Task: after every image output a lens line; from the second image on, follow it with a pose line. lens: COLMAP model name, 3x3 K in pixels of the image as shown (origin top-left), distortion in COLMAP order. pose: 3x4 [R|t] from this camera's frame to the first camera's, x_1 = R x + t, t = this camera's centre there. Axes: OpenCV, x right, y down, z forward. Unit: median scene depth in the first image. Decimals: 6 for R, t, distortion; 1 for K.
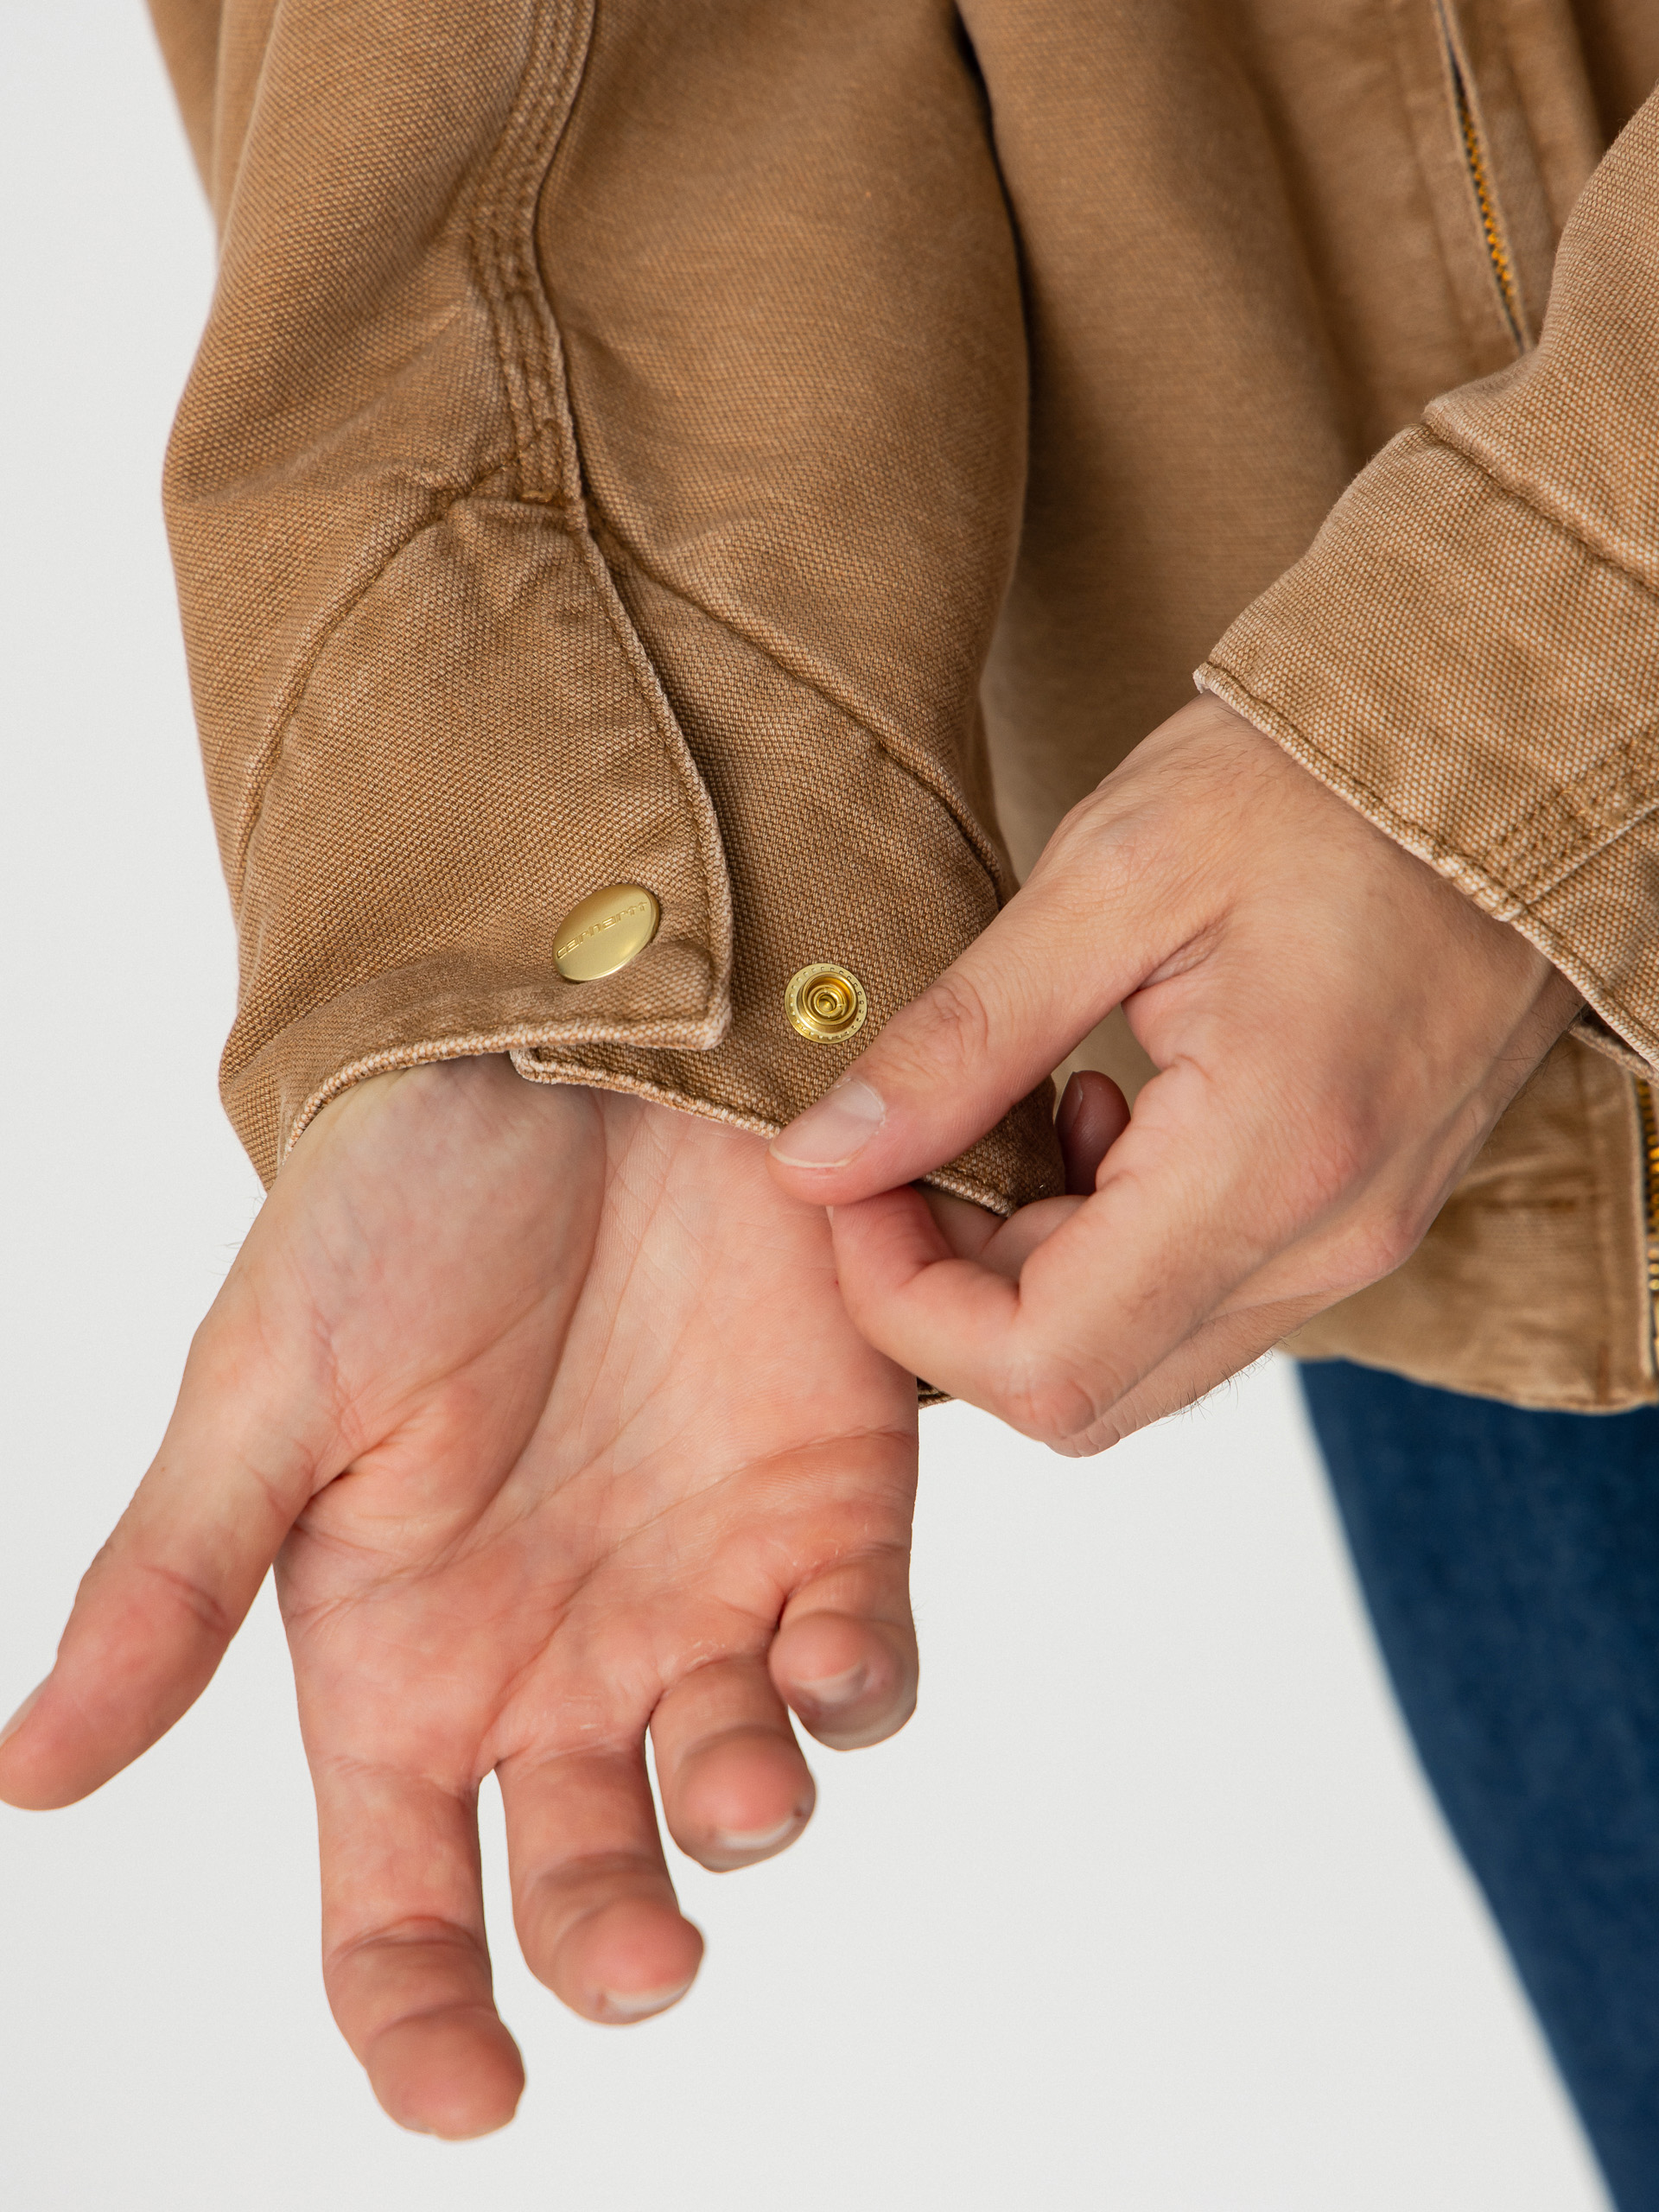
lens RADIAL K [[6507.4, 0, 829.5], [0, 6507.4, 1106.2], [0, 0, 1]] dist [-0.361674, 0.000000]
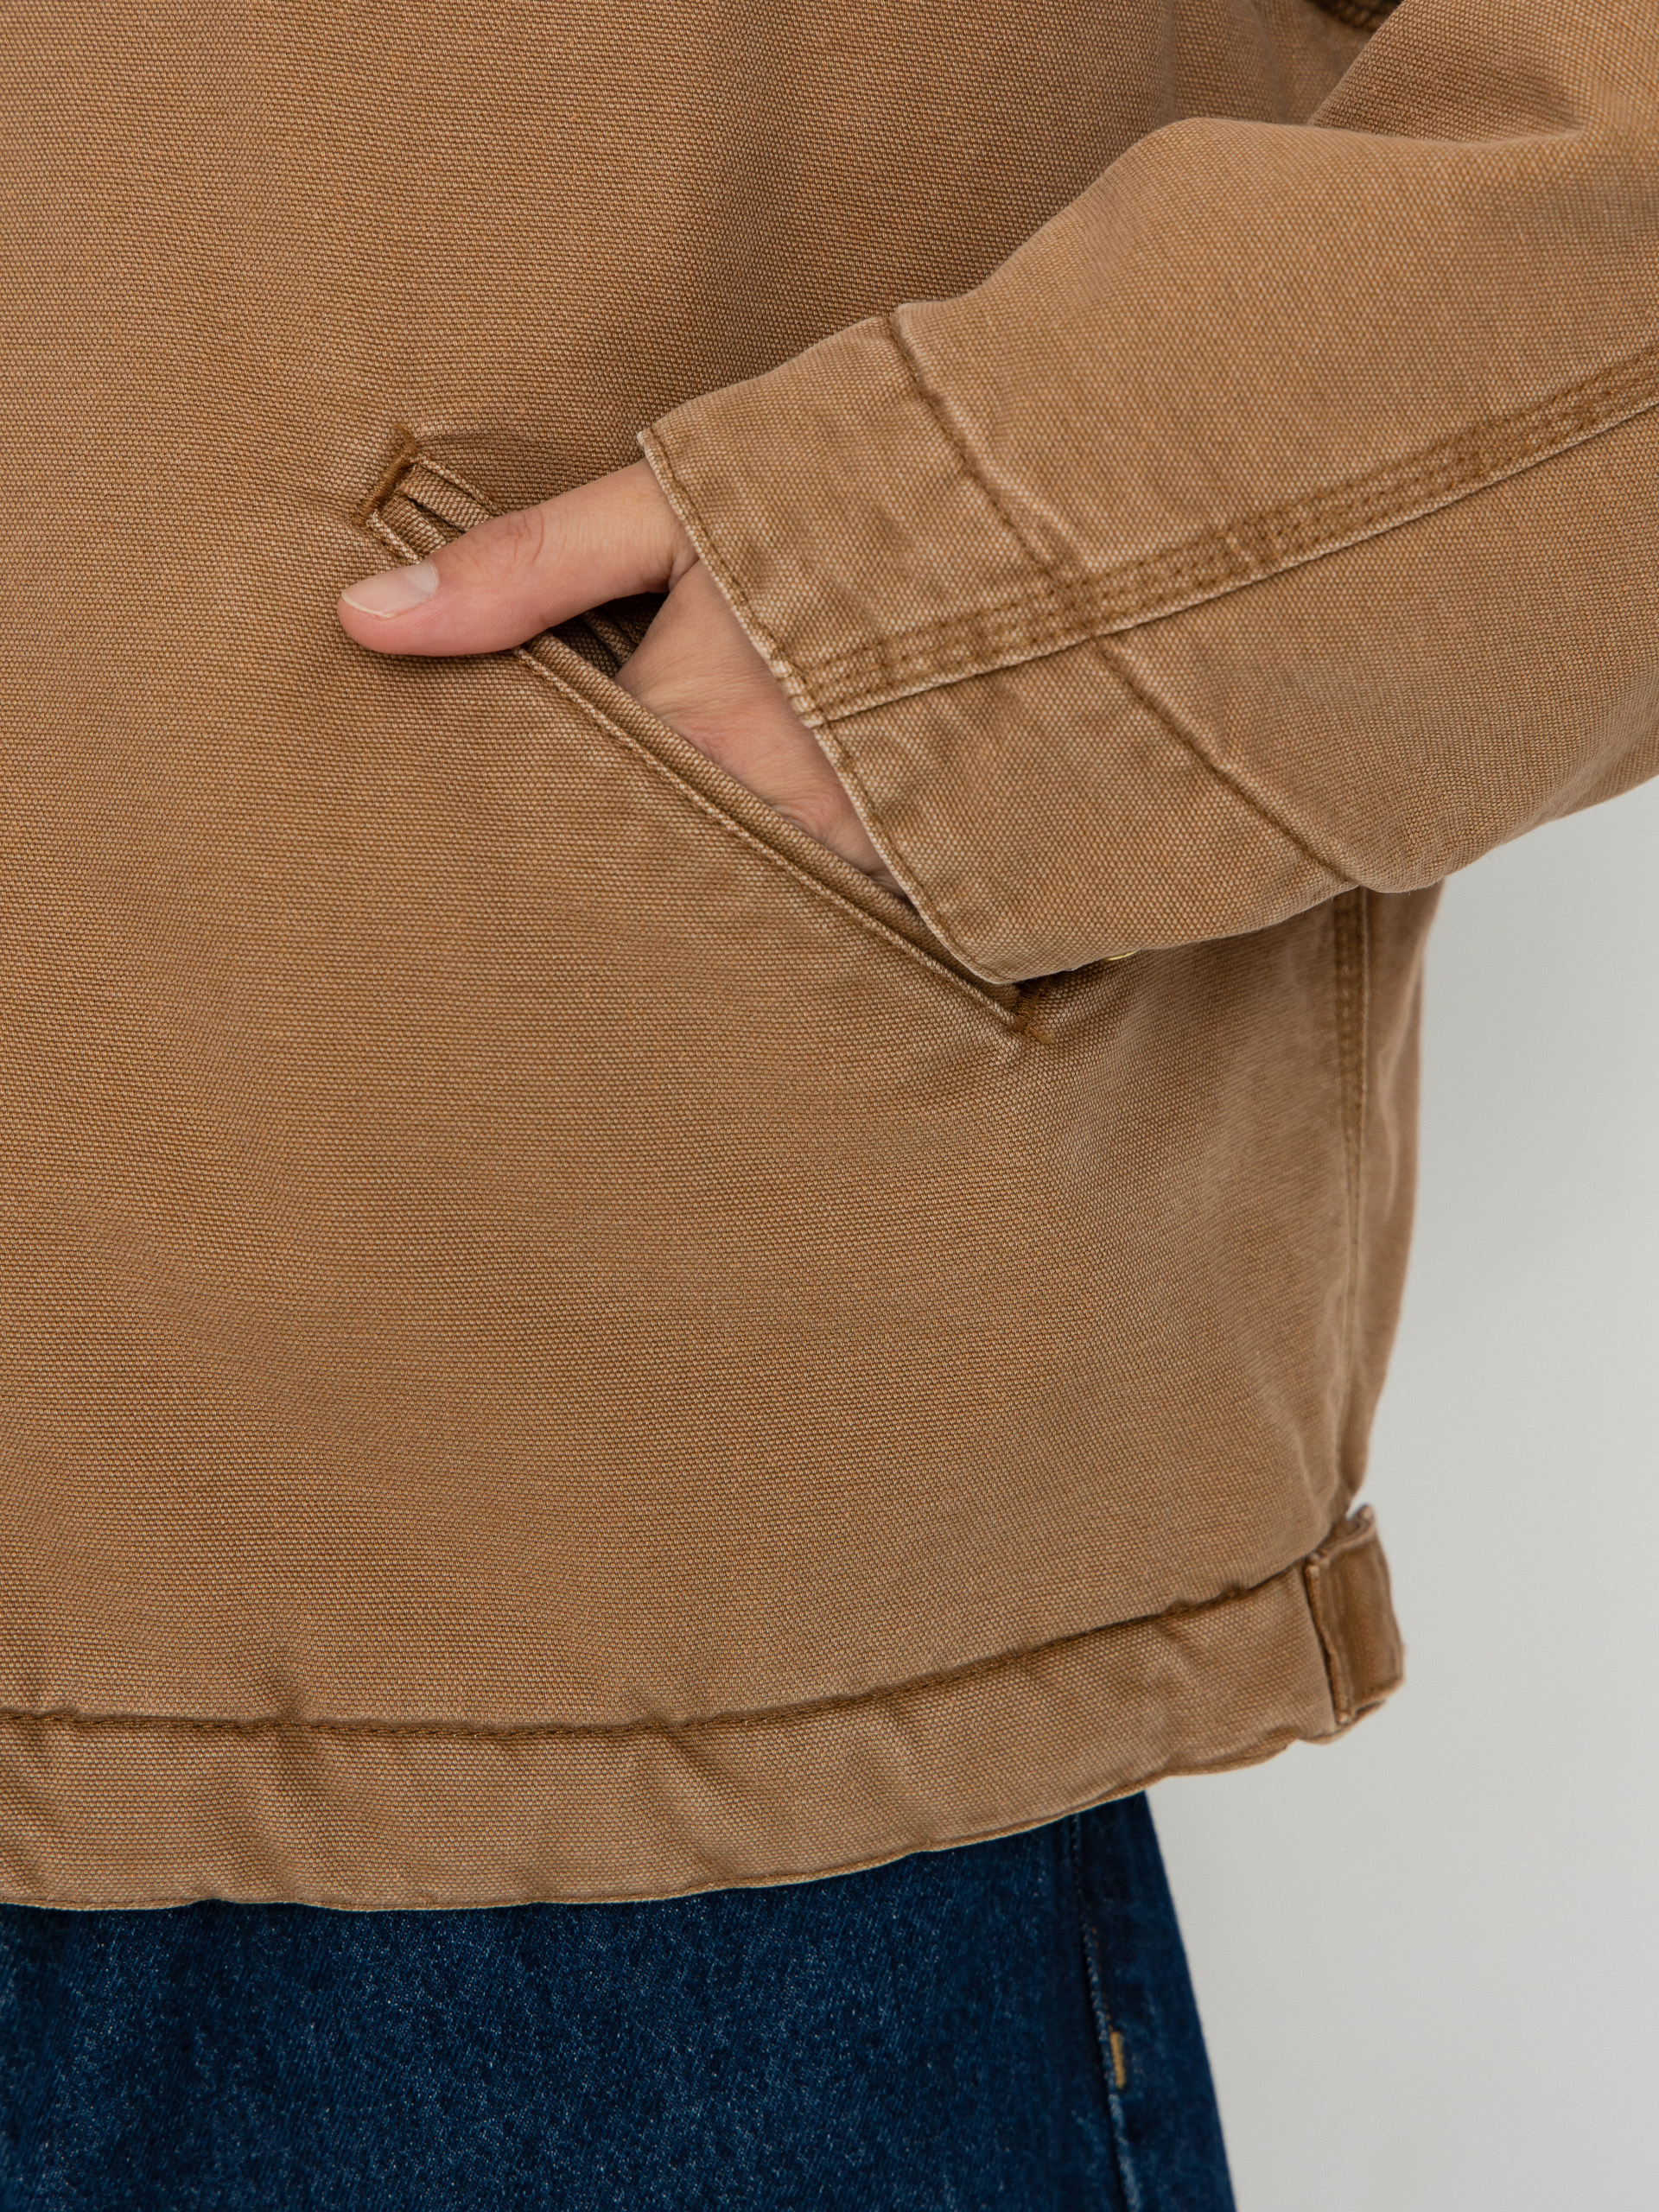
lens RADIAL K [[4486.3, 0, 829.0], [0, 4486.3, 1105.6], [0, 0, 1]] dist [0.004914, 0.000000]
pose [[0.935570, 0.322861, 0.143070, 0.009748], [-0.333113, 0.941338, 0.054024, -0.008126], [-0.117234, -0.098202, 0.988237, 0.152496]]
